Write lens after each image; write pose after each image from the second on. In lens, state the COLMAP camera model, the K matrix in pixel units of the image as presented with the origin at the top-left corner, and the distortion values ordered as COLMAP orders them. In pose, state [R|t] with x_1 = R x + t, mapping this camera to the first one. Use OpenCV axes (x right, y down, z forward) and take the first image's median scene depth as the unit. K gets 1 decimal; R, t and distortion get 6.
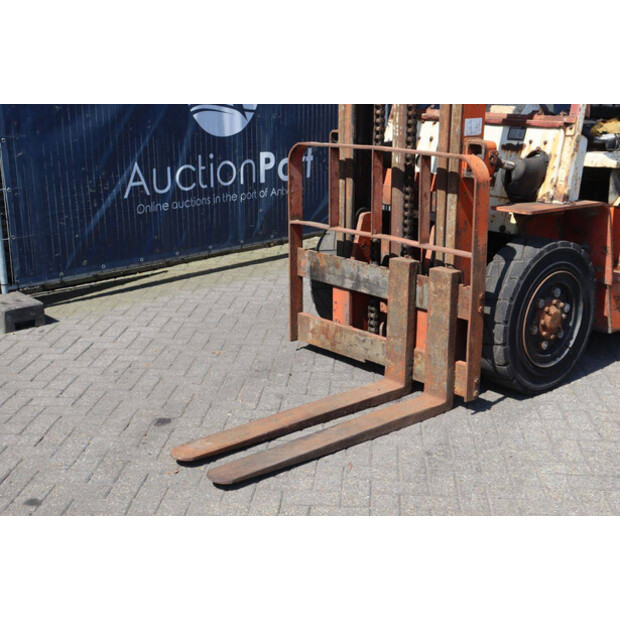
lens RADIAL K [[825.1, 0, 310.0], [0, 825.1, 310.0], [0, 0, 1]] dist [-0.014259, 0.438104]
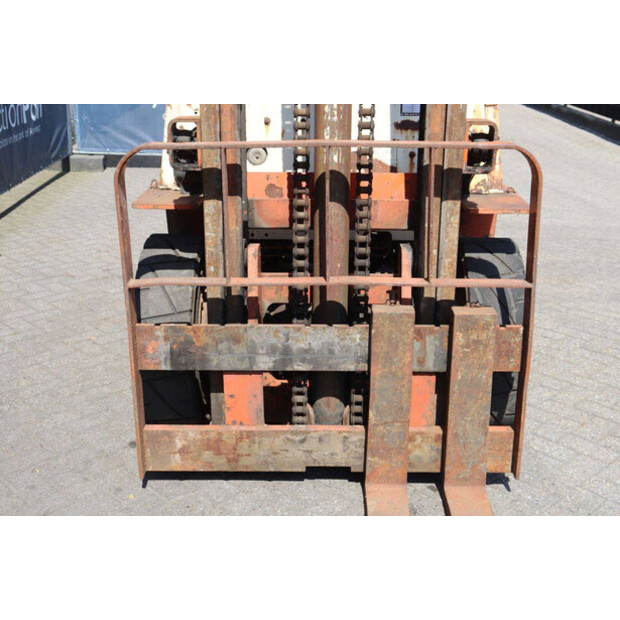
lens RADIAL K [[825.1, 0, 310.0], [0, 825.1, 310.0], [0, 0, 1]] dist [-0.014259, 0.438104]
pose [[0.687363, -0.235686, 0.687011, -0.357710], [0.204958, 0.970386, 0.127837, -0.146541], [-0.696796, 0.052938, 0.715313, 0.533880]]
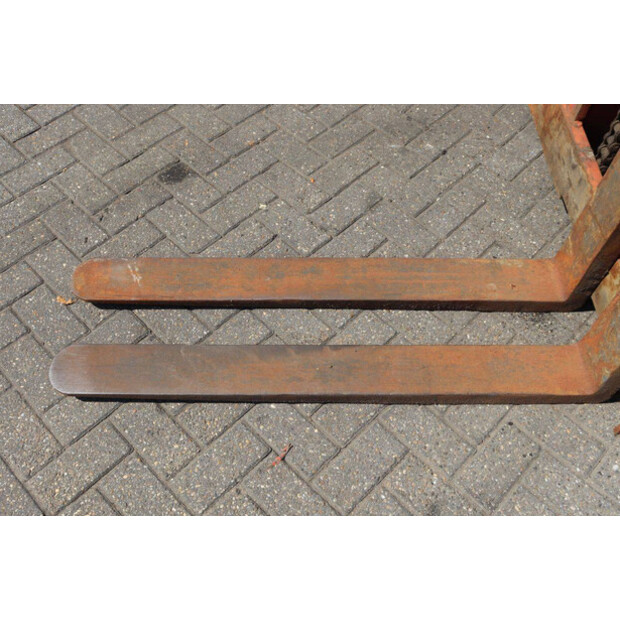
lens RADIAL K [[629.3, 0, 310.0], [0, 629.3, 310.0], [0, 0, 1]] dist [-0.065069, 0.014554]
pose [[0.765232, 0.545231, -0.342263, 0.123396], [-0.193877, 0.702173, 0.685102, -0.138337], [0.613867, -0.457905, 0.643032, 0.610649]]
